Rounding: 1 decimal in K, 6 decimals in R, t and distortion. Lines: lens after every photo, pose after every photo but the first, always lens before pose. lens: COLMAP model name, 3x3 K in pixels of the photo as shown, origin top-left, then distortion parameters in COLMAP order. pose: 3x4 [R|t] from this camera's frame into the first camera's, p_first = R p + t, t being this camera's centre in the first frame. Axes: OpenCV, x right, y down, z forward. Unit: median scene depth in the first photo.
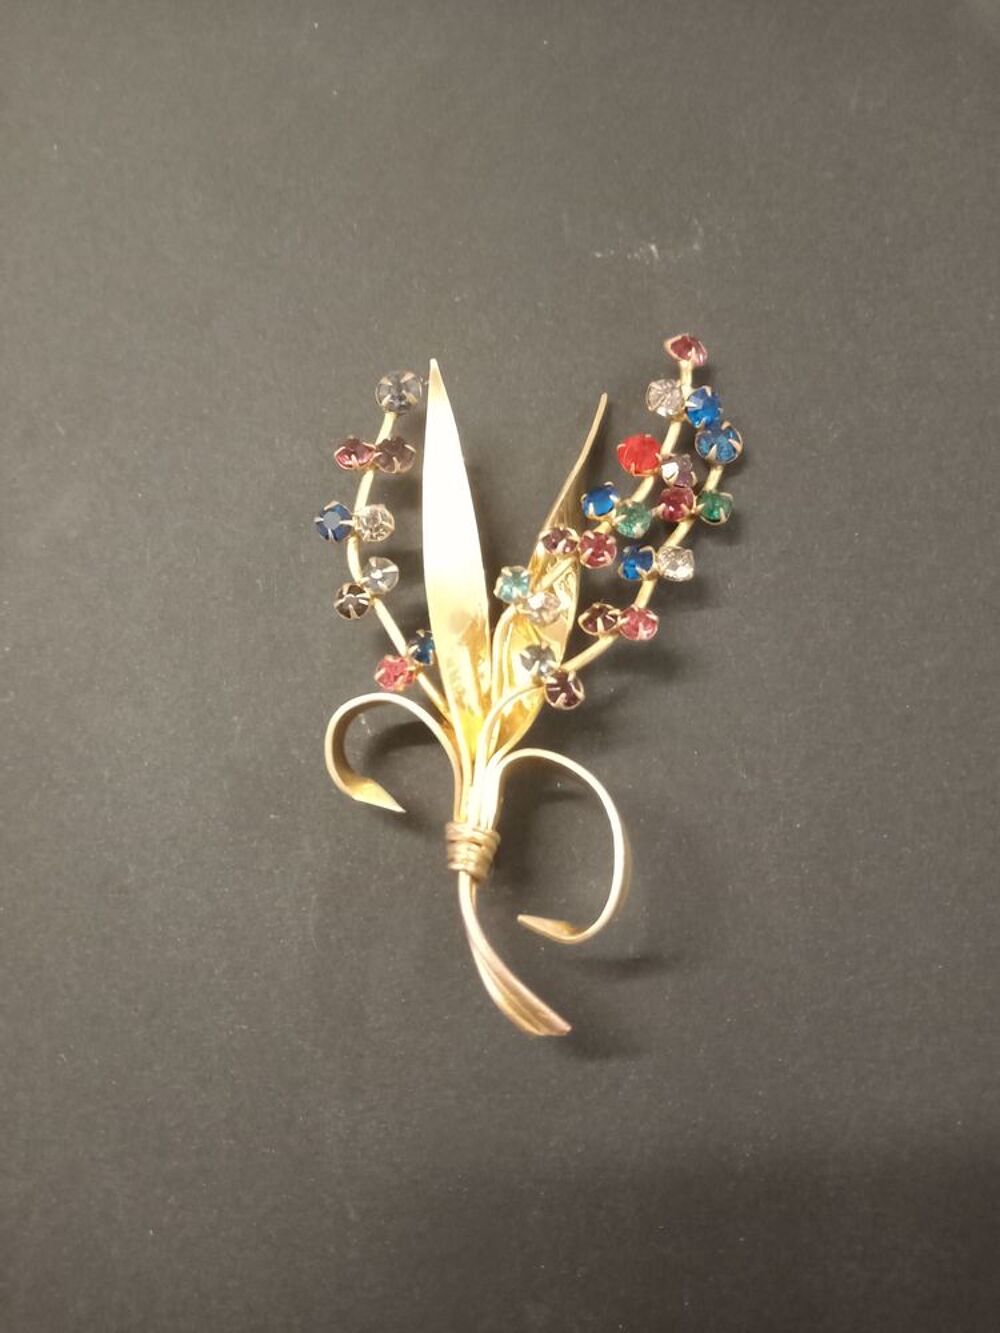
lens RADIAL K [[1051.1, 0, 498.2], [0, 1051.1, 669.5], [0, 0, 1]] dist [-0.049071, 0.000618]
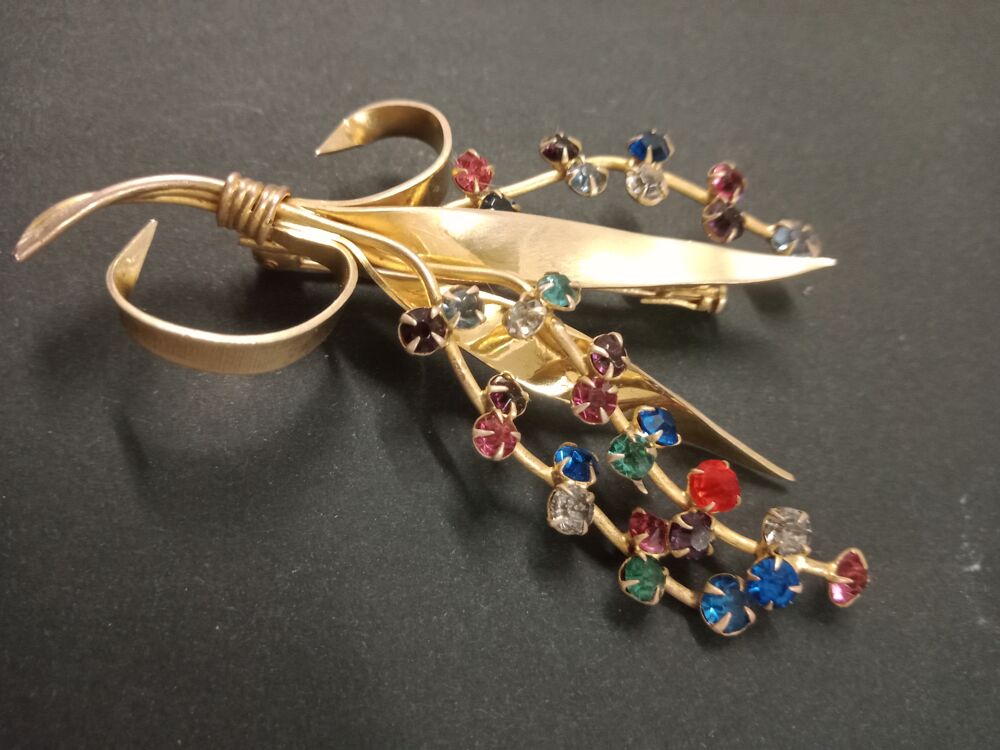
lens RADIAL K [[788.5, 0, 456.7], [0, 788.5, 360.5], [0, 0, 1]] dist [-0.049071, 0.000618]
pose [[-0.122695, 0.956440, -0.264895, 0.221323], [-0.988297, -0.093375, 0.120620, -0.075167], [0.090631, 0.276594, 0.956703, 0.393457]]
